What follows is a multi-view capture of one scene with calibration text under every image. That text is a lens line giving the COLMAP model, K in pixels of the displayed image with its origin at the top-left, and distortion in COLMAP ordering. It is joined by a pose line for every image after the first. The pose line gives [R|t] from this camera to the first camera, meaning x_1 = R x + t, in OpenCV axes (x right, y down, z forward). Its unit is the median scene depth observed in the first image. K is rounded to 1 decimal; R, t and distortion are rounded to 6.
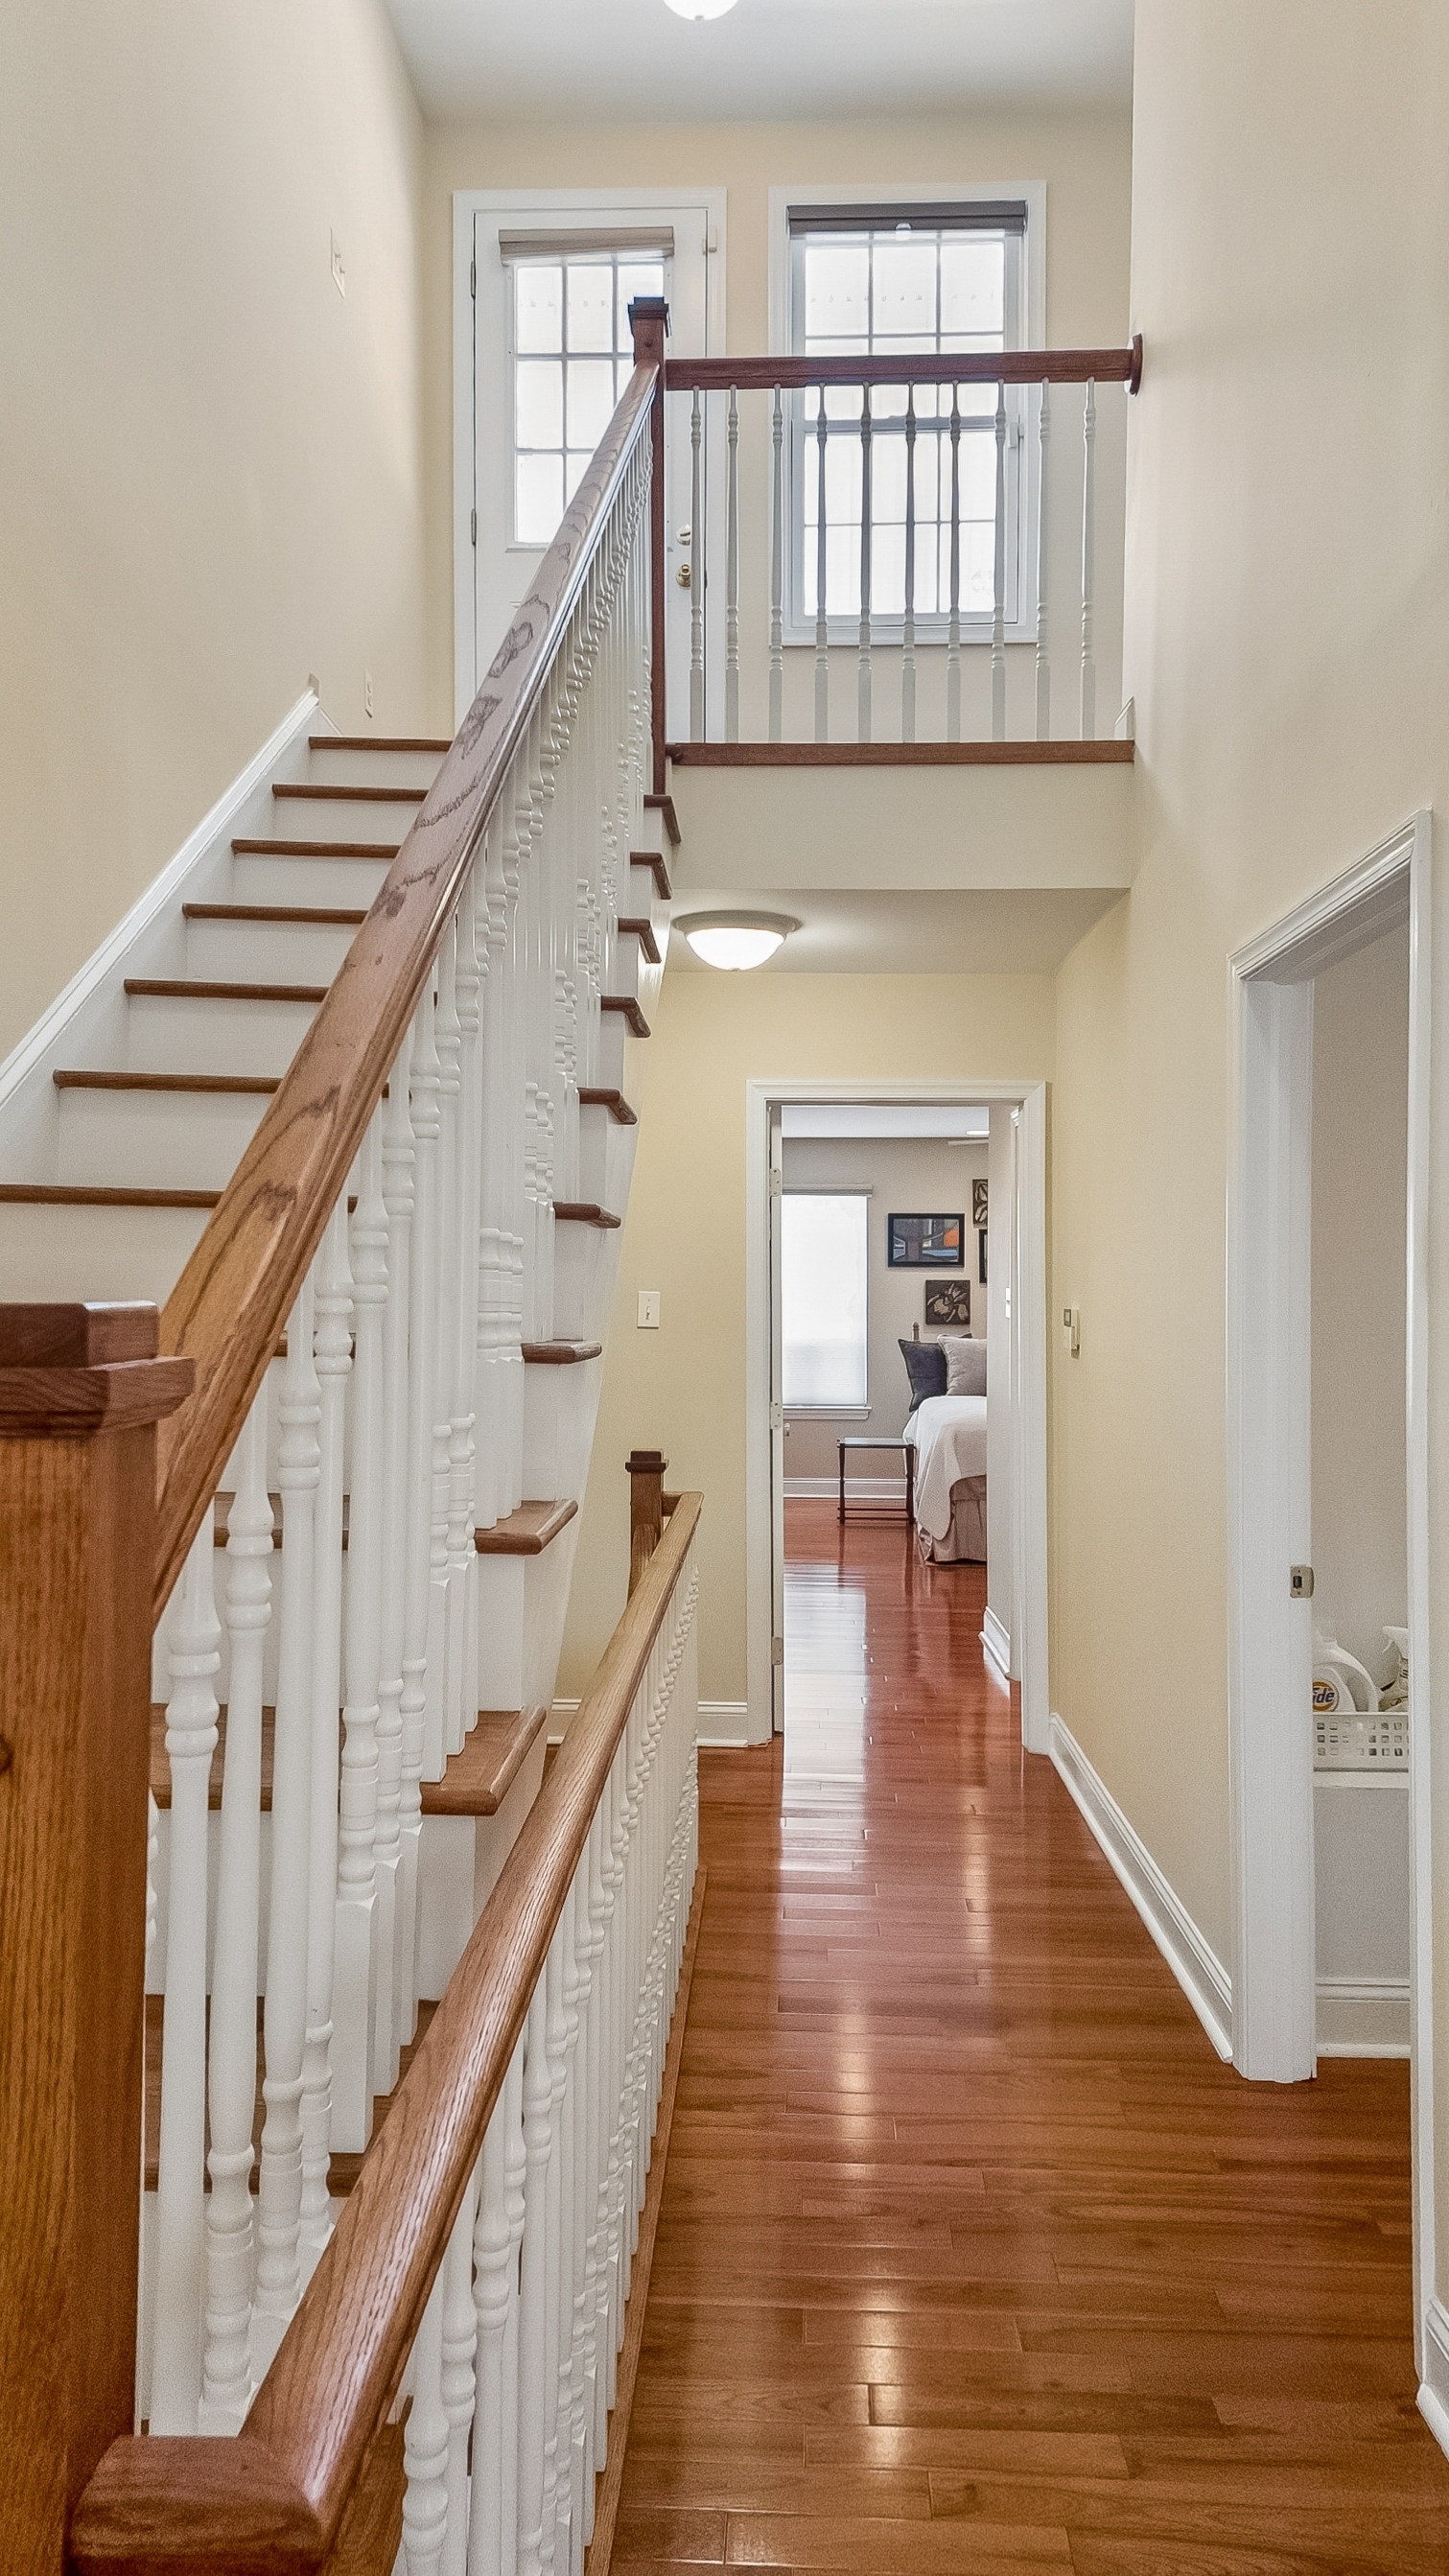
lens RADIAL K [[1643.7, 0, 724.5], [0, 1643.7, 1288.0], [0, 0, 1]] dist [0.075782, -0.063451]
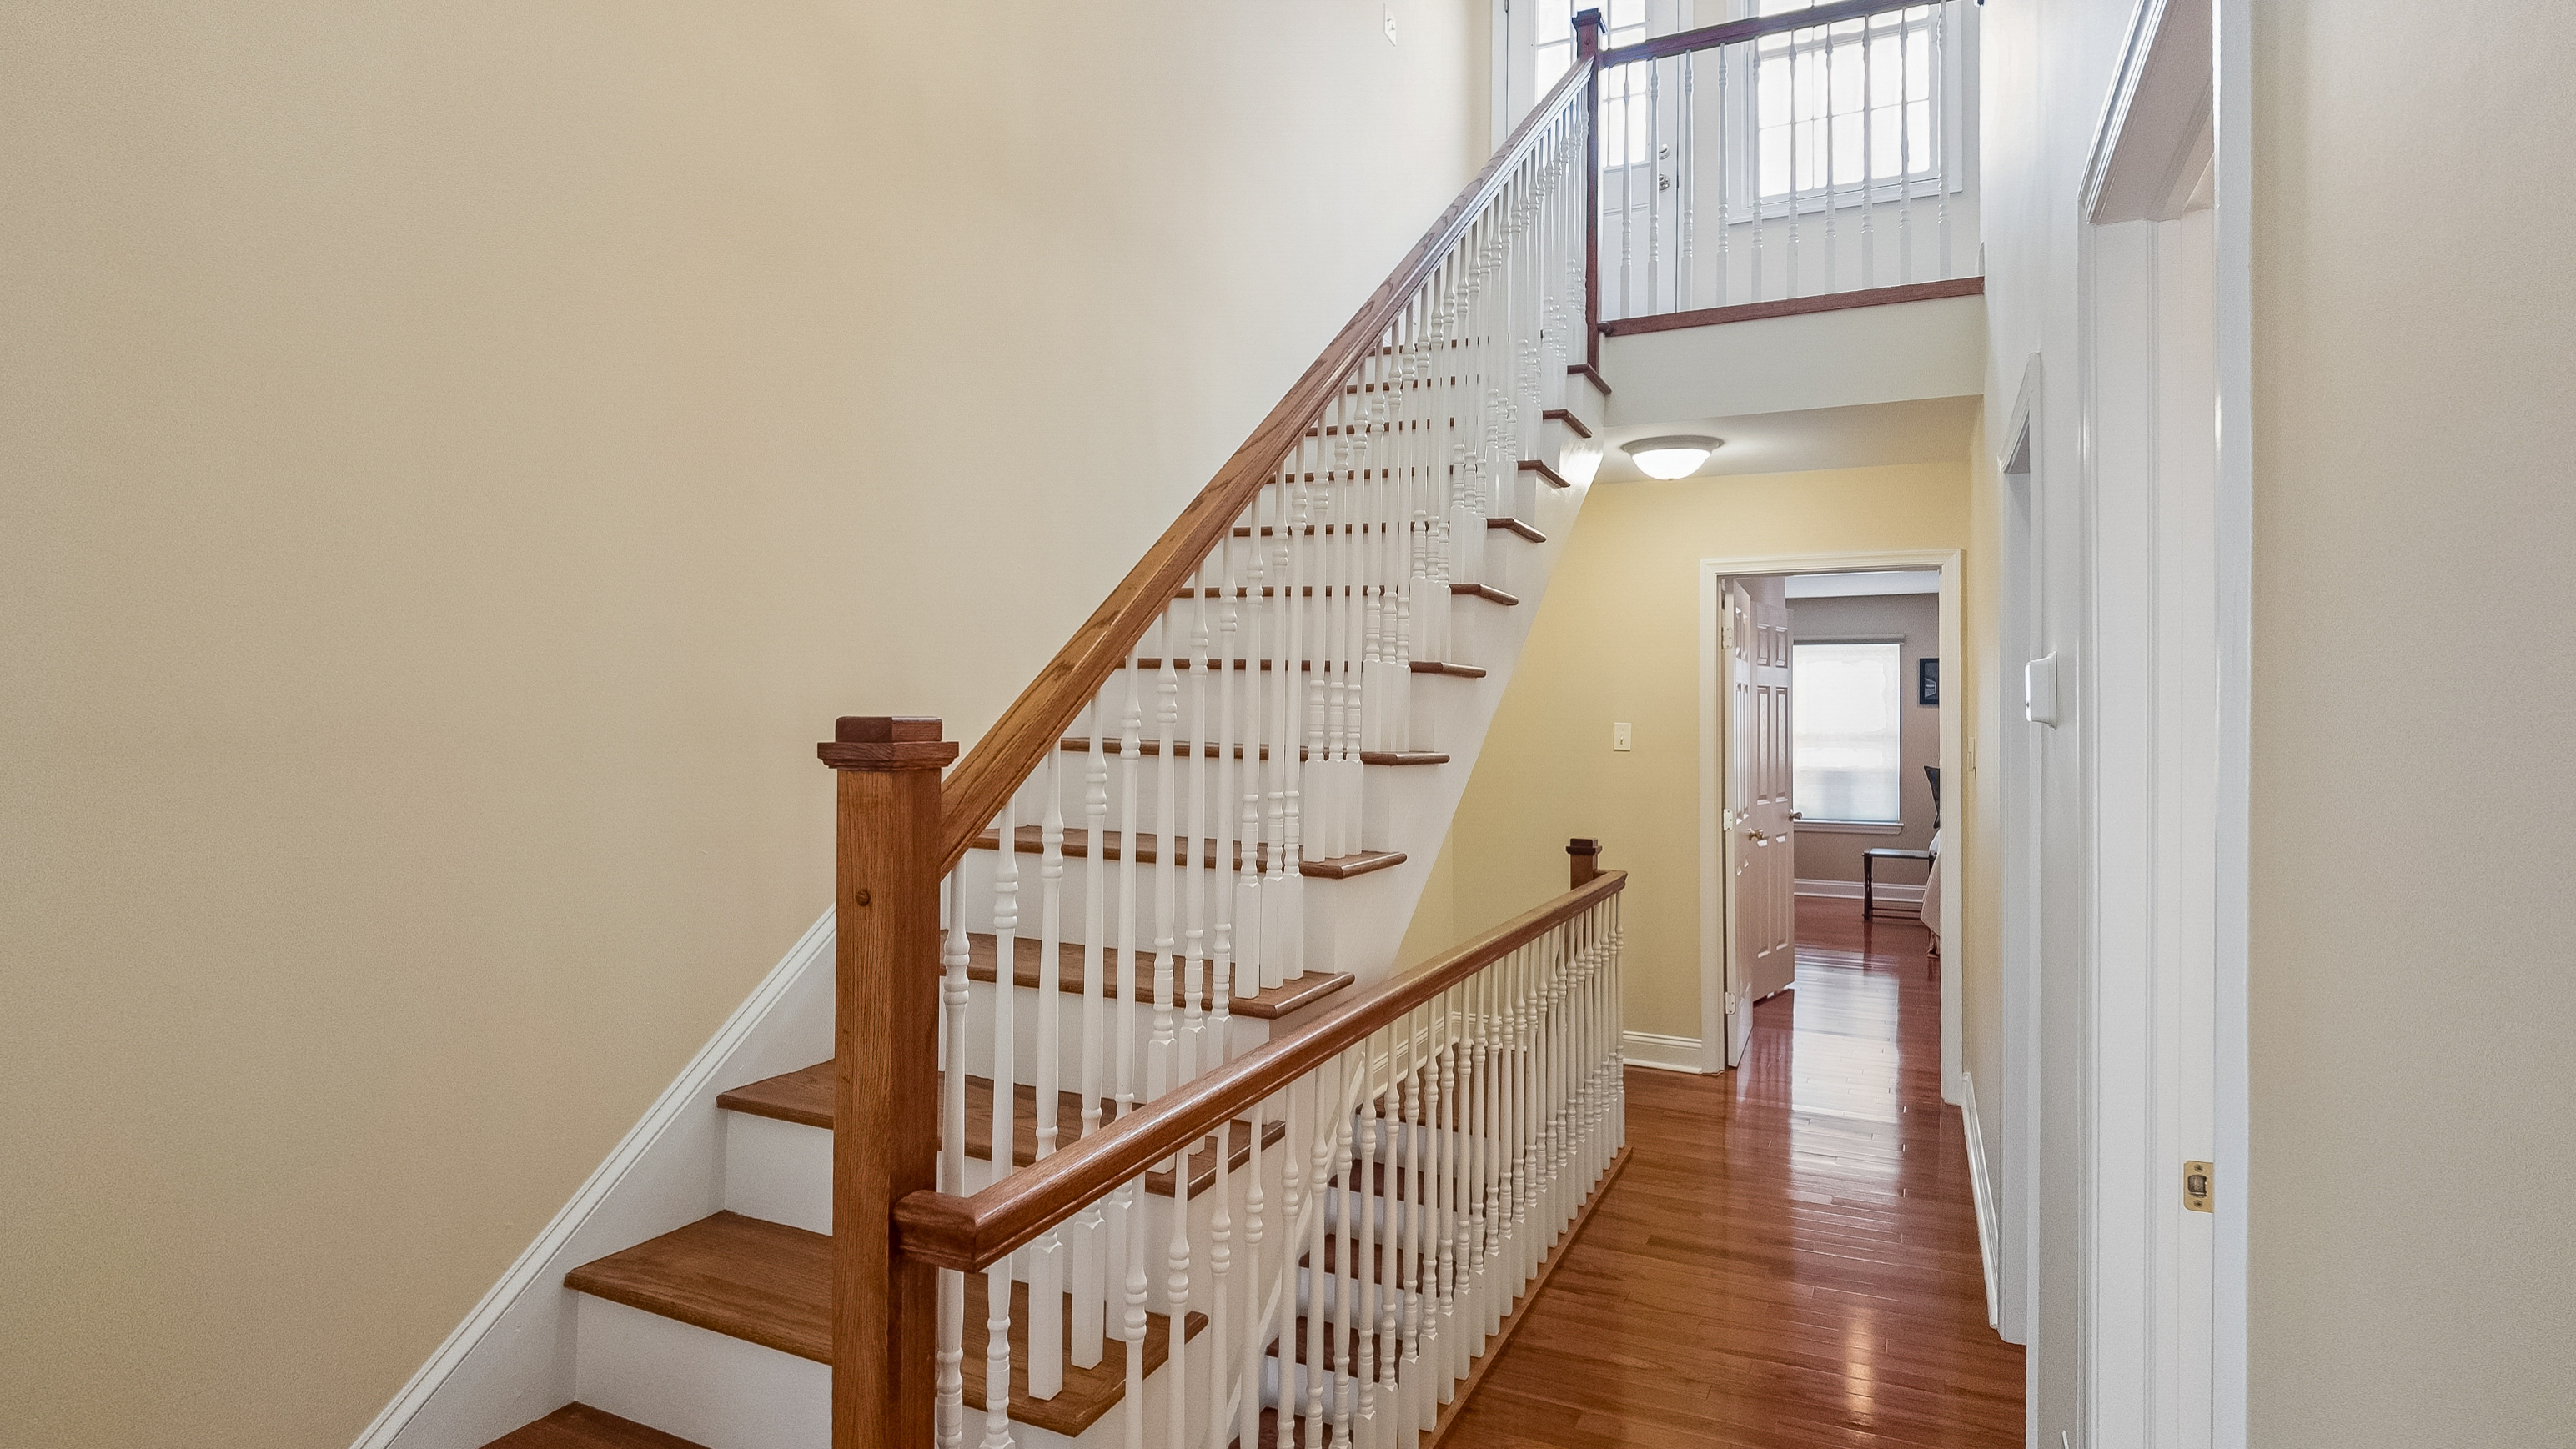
lens RADIAL K [[1325.7, 0, 1288.0], [0, 1325.7, 724.5], [0, 0, 1]] dist [-0.025771, -0.000528]
pose [[0.912790, 0.001436, -0.408427, 0.173007], [-0.001251, 0.999999, 0.000722, 0.003285], [0.408427, -0.000148, 0.912791, -0.100194]]
